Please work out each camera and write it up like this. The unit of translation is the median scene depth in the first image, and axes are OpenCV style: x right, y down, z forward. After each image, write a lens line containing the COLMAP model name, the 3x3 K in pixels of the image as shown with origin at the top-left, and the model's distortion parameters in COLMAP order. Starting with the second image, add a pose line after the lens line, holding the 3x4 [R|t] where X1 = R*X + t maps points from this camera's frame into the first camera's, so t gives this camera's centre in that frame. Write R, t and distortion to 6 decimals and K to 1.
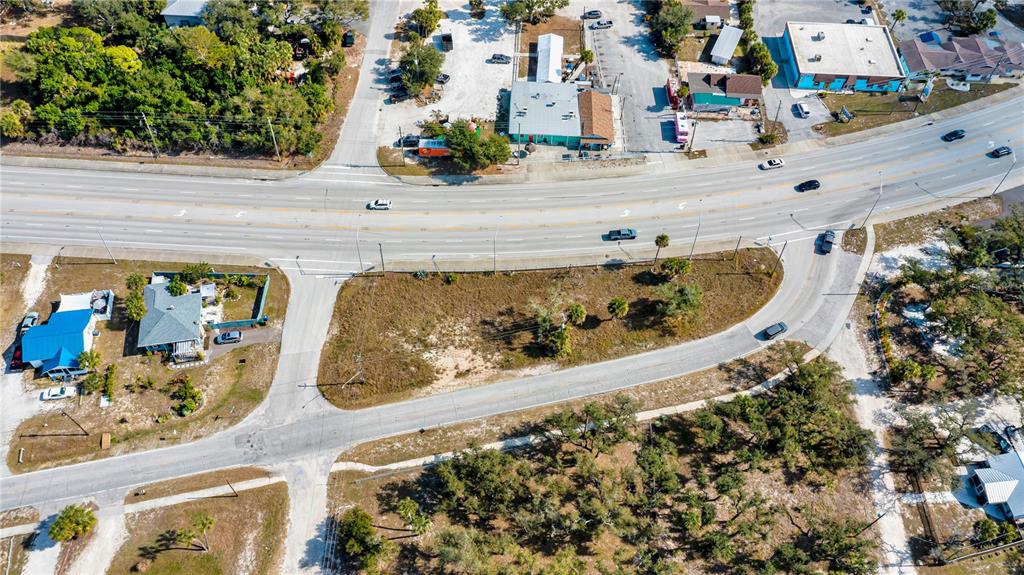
lens RADIAL K [[800.1, 0, 512.0], [0, 800.1, 287.5], [0, 0, 1]] dist [-0.013071, 0.001426]
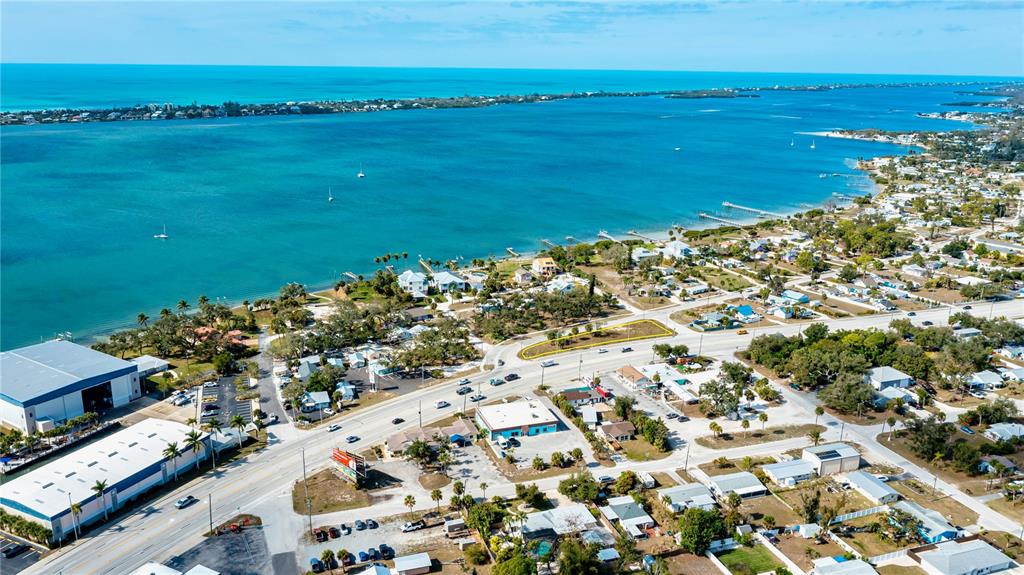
lens RADIAL K [[800.1, 0, 512.0], [0, 800.1, 287.5], [0, 0, 1]] dist [-0.013071, 0.001426]
pose [[-0.928495, 0.075128, -0.363667, 1.142901], [-0.313706, 0.365358, 0.876414, -2.034218], [0.198711, 0.927831, -0.315664, 1.505842]]
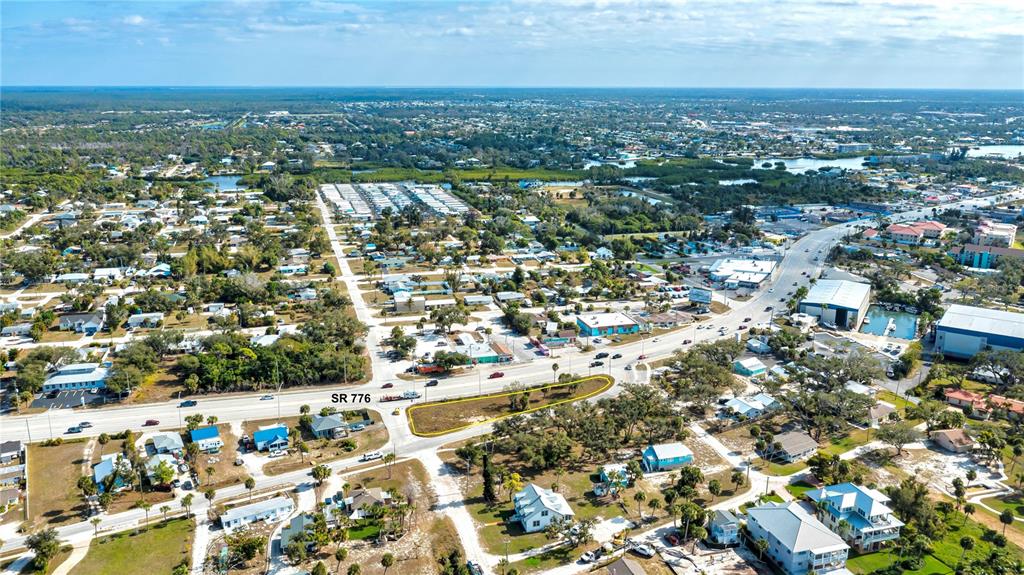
lens RADIAL K [[800.1, 0, 512.0], [0, 800.1, 287.5], [0, 0, 1]] dist [-0.013071, 0.001426]
pose [[0.950139, -0.091667, 0.298048, -0.500885], [0.260181, 0.759889, -0.595713, 0.955308], [-0.171876, 0.643557, 0.745851, -0.640616]]
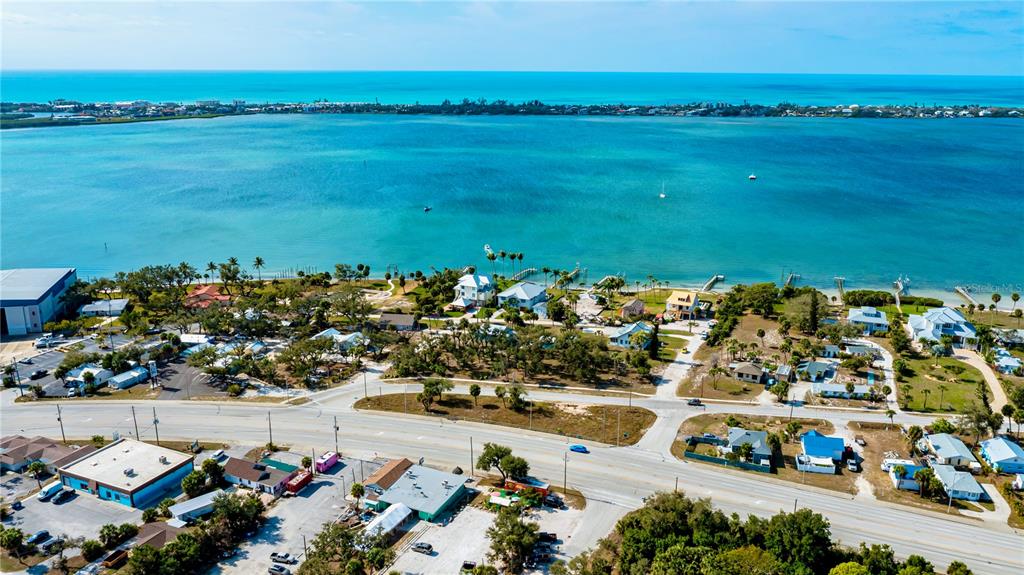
lens RADIAL K [[800.1, 0, 512.0], [0, 800.1, 287.5], [0, 0, 1]] dist [-0.013071, 0.001426]
pose [[-0.927098, -0.117432, 0.355947, -0.471684], [0.291054, 0.372816, 0.881076, -1.392210], [-0.236170, 0.920444, -0.311458, 1.198452]]
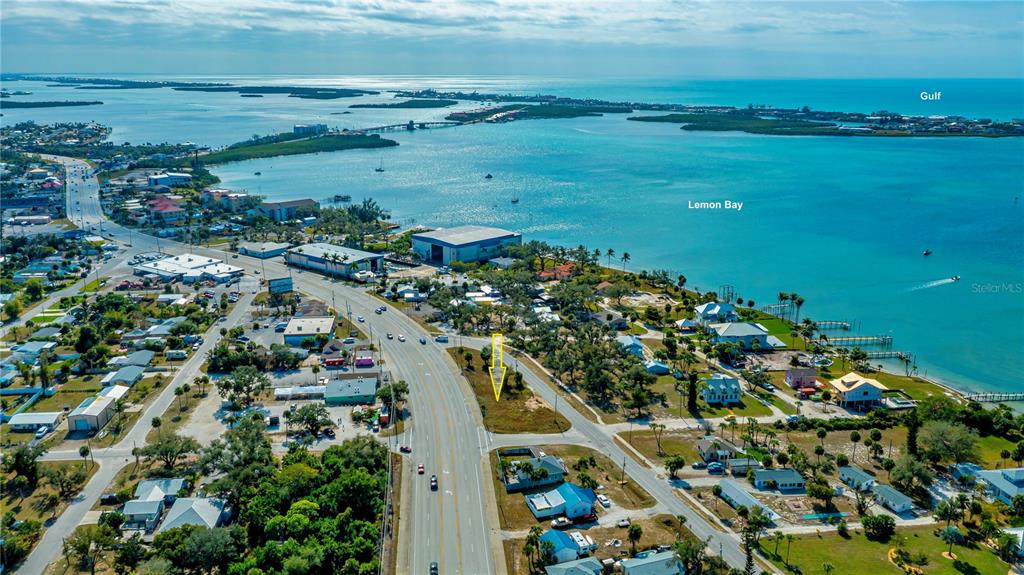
lens RADIAL K [[811.6, 0, 512.0], [0, 811.6, 287.5], [0, 0, 1]] dist [0.035813, 0.000385]
pose [[-0.150131, -0.266207, 0.952153, -1.721640], [0.792612, 0.543245, 0.276858, -0.599389], [-0.590954, 0.796252, 0.129441, 0.492767]]
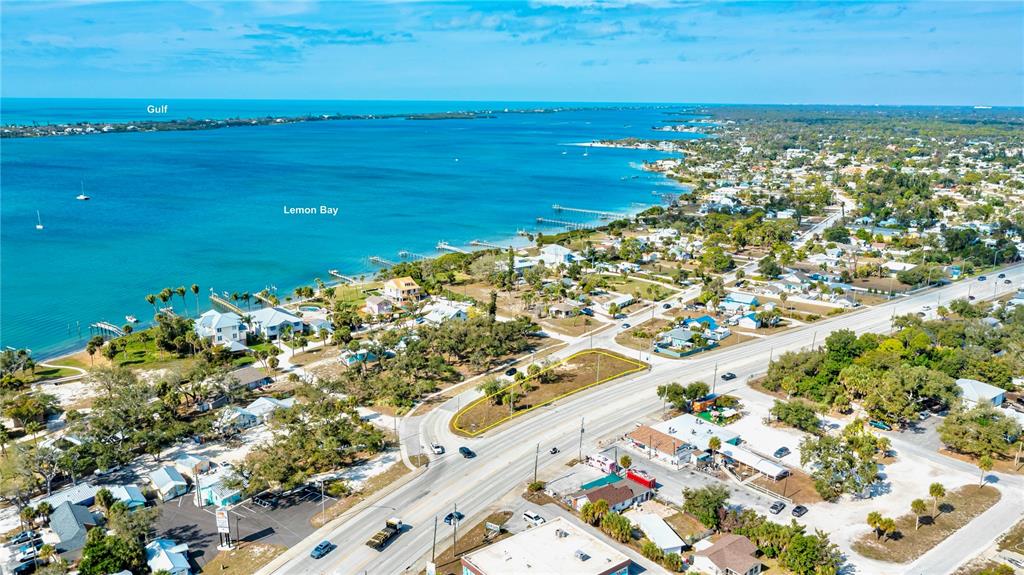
lens RADIAL K [[800.1, 0, 512.0], [0, 800.1, 287.5], [0, 0, 1]] dist [-0.013071, 0.001426]
pose [[-0.755112, 0.129743, -0.642630, 1.088096], [-0.540655, 0.431180, 0.722341, -1.143820], [0.370808, 0.892889, -0.255443, 1.146055]]
